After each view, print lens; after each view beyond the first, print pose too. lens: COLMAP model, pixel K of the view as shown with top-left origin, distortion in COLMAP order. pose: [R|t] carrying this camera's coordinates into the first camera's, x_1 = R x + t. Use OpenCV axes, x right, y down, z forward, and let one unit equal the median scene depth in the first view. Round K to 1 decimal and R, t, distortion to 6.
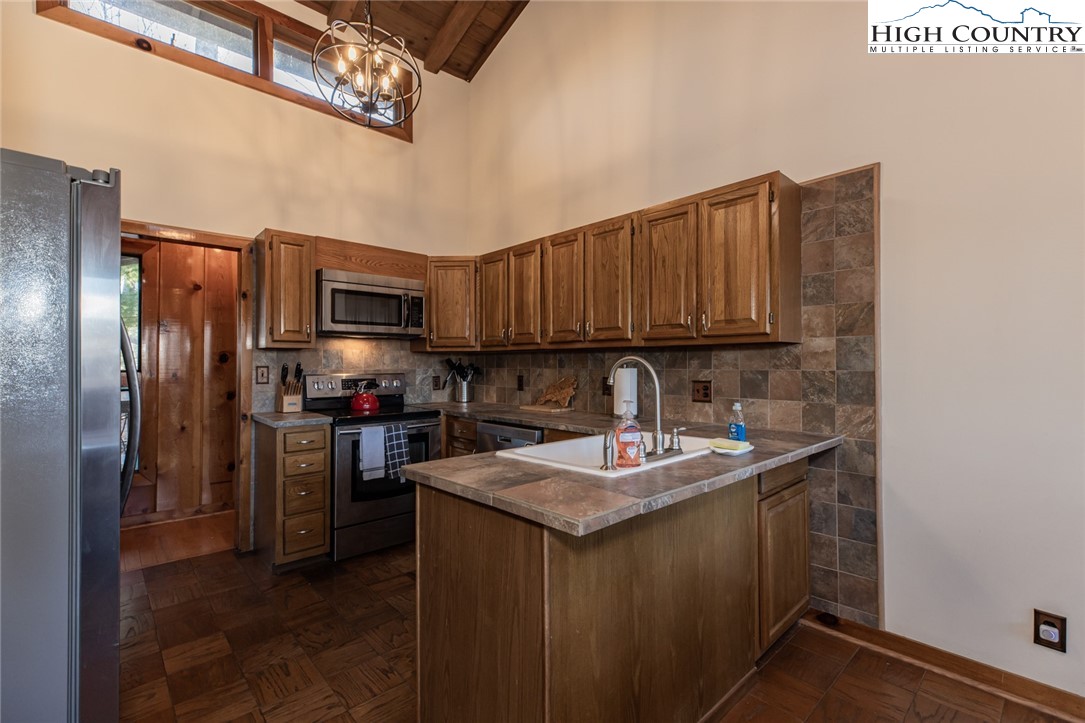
lens RADIAL K [[482.8, 0, 542.4], [0, 482.8, 360.4], [0, 0, 1]] dist [0.007579, -0.000167]
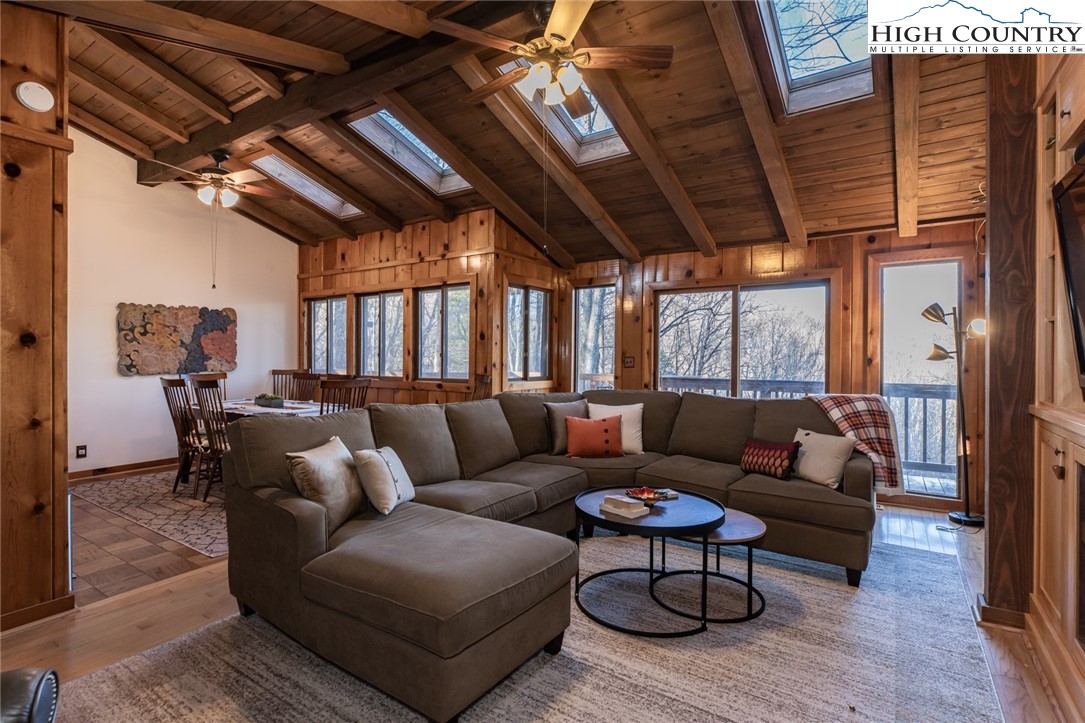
lens RADIAL K [[523.0, 0, 539.4], [0, 523.0, 357.1], [0, 0, 1]] dist [-0.001899, 0.000364]
pose [[-0.232660, -0.005088, 0.972545, -1.989583], [-0.007523, 0.999966, 0.003432, -0.025344], [-0.972529, -0.006518, -0.232691, -0.696615]]
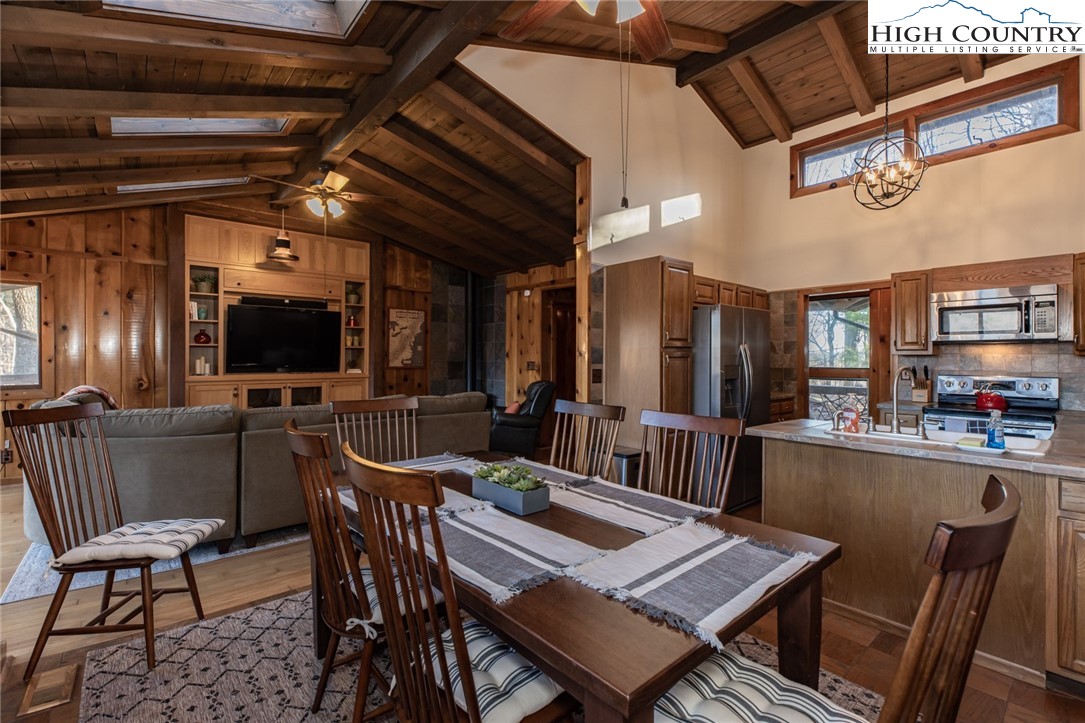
lens RADIAL K [[489.7, 0, 545.0], [0, 489.7, 345.5], [0, 0, 1]] dist [0.005741, 0.000006]
pose [[-0.028566, -0.023980, -0.999304, 1.250567], [0.003430, 0.999704, -0.024087, -0.029715], [0.999586, -0.004115, -0.028475, -0.009727]]
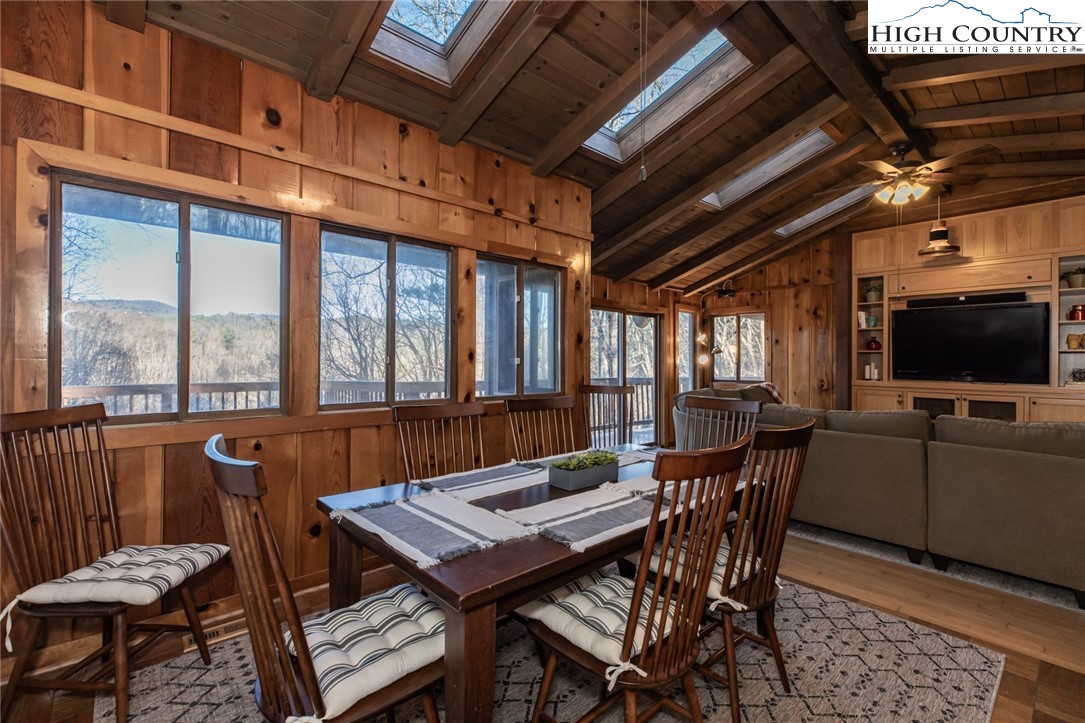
lens RADIAL K [[478.9, 0, 545.5], [0, 478.9, 364.0], [0, 0, 1]] dist [0.008320, -0.000303]
pose [[-0.999947, -0.008400, 0.005976, 0.541314], [-0.008388, 0.999963, 0.001971, -0.020632], [-0.005992, 0.001921, -0.999980, 0.801012]]
